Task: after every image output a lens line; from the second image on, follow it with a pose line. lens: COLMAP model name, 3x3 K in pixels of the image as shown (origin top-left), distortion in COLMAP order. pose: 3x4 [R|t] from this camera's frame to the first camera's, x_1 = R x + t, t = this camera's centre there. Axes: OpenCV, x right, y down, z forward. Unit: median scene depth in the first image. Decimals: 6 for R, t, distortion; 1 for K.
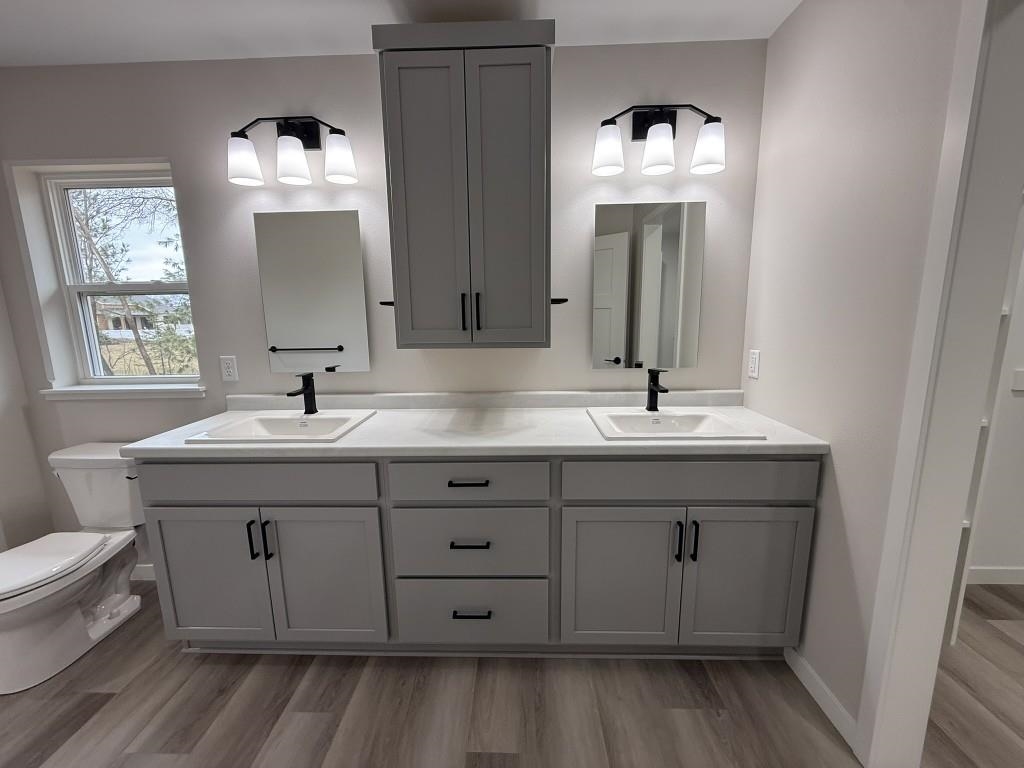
lens RADIAL K [[406.7, 0, 504.3], [0, 406.7, 382.9], [0, 0, 1]] dist [-0.000627, 0.000257]
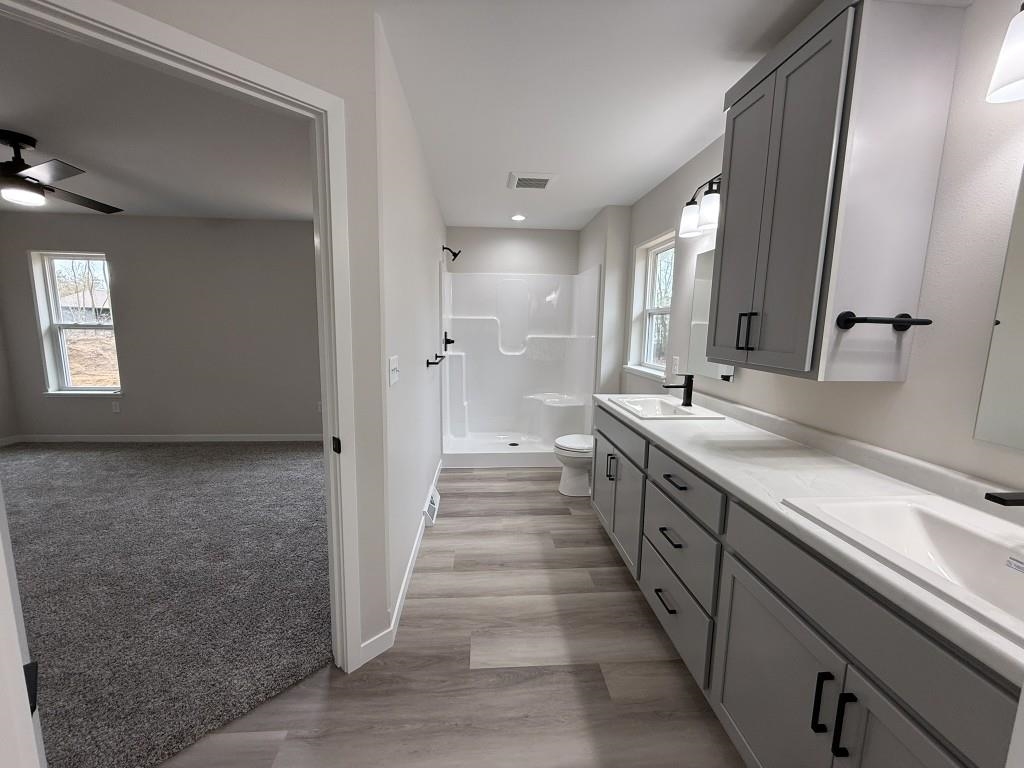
lens RADIAL K [[406.7, 0, 509.9], [0, 406.7, 380.2], [0, 0, 1]] dist [-0.000627, 0.000257]
pose [[0.100242, 0.151655, -0.983337, 0.870386], [-0.181529, 0.974515, 0.131789, -0.087007], [0.978263, 0.165293, 0.125217, 0.341484]]
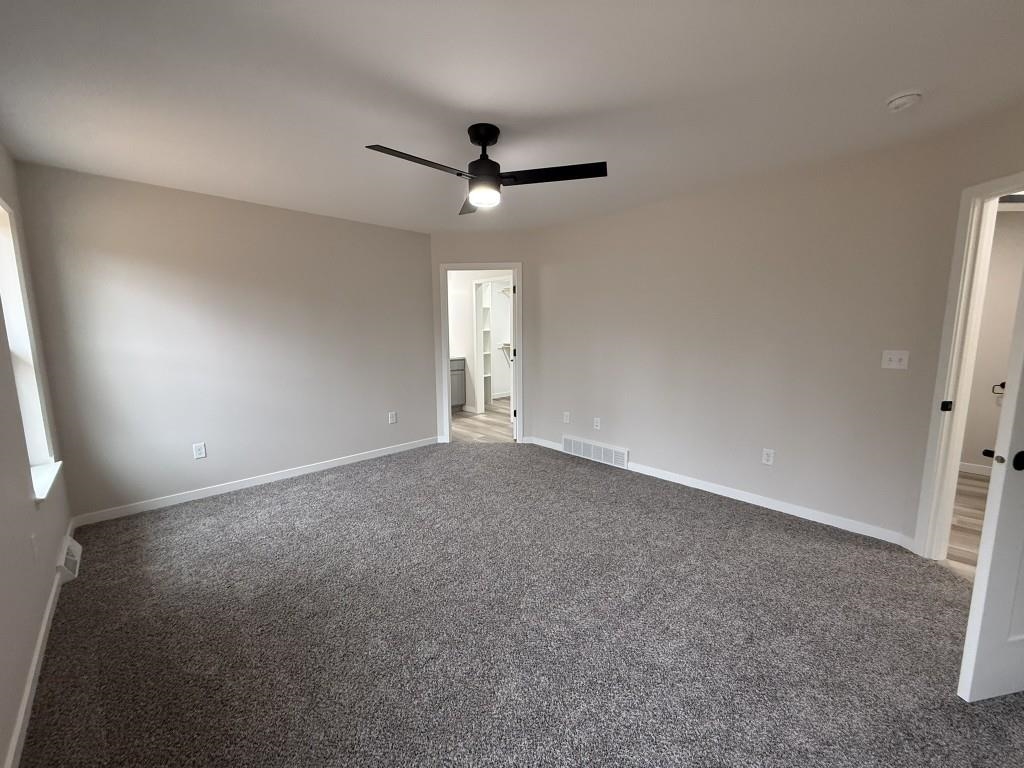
lens RADIAL K [[406.7, 0, 508.1], [0, 406.7, 381.2], [0, 0, 1]] dist [-0.000627, 0.000257]
pose [[0.702498, -0.088058, 0.706217, -2.094302], [0.121743, 0.992558, 0.002661, 0.449209], [-0.701195, 0.084107, 0.707991, -2.531923]]
